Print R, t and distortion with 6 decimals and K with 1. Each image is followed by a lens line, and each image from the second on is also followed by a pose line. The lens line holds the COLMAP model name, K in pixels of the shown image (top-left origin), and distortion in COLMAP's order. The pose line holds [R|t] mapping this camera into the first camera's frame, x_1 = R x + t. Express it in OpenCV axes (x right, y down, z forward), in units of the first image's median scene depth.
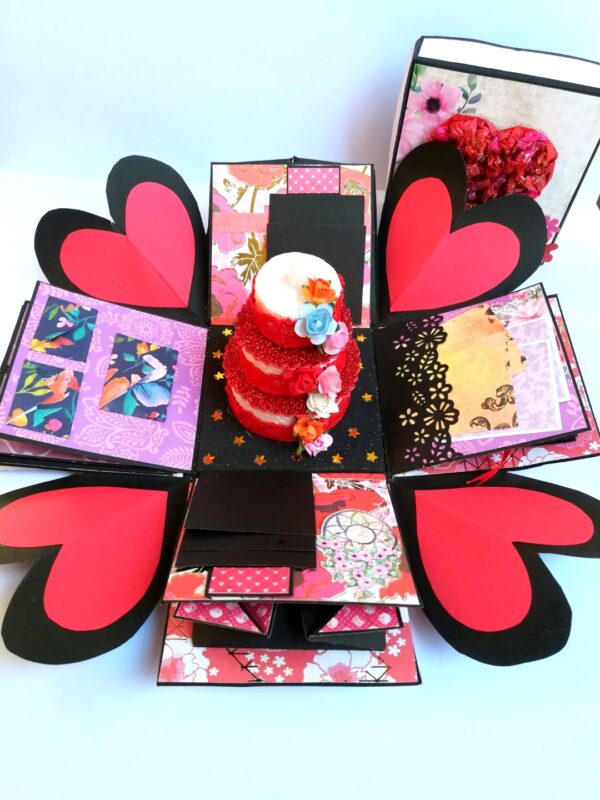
lens RADIAL K [[593.7, 0, 300.3], [0, 593.7, 412.1], [0, 0, 1]] dist [0.060520, -0.001409]
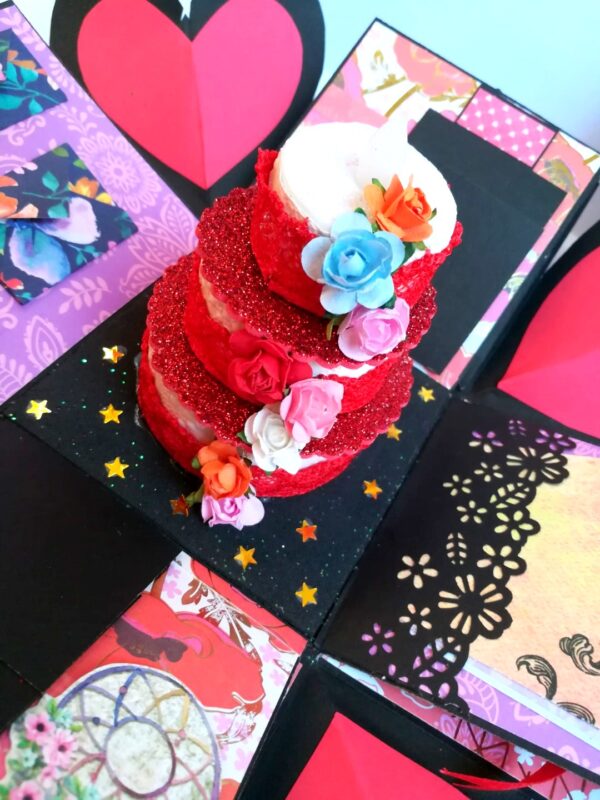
lens RADIAL K [[611.5, 0, 301.0], [0, 611.5, 420.0], [0, 0, 1]] dist [-0.092090, 0.101976]
pose [[0.822258, 0.560178, -0.100461, 0.087942], [-0.566279, 0.822913, -0.046279, -0.015885], [0.056746, 0.094943, 0.993864, 0.504955]]
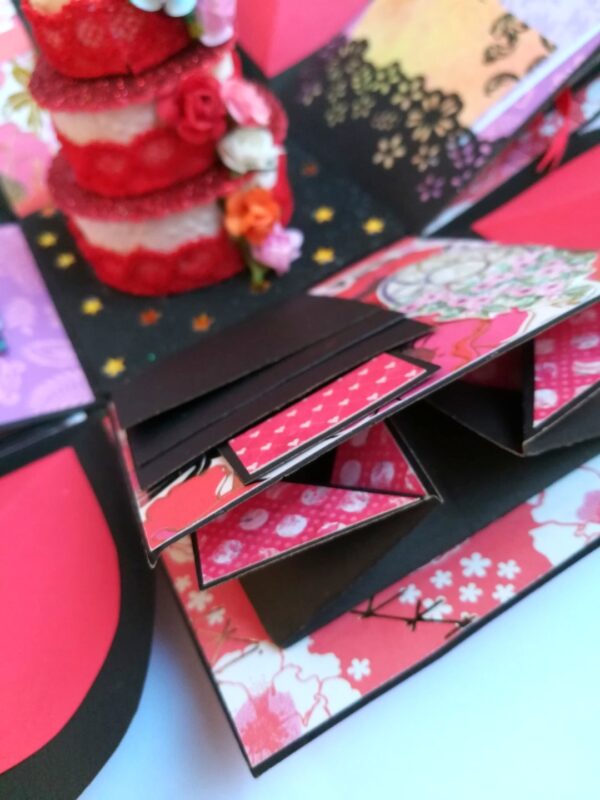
lens RADIAL K [[632.5, 0, 300.0], [0, 632.5, 400.0], [0, 0, 1]] dist [-0.006595, -0.001363]
pose [[0.853924, -0.489397, 0.176931, -0.128862], [0.506685, 0.859429, -0.068206, 0.226257], [-0.118680, 0.147891, 0.981857, 0.447713]]
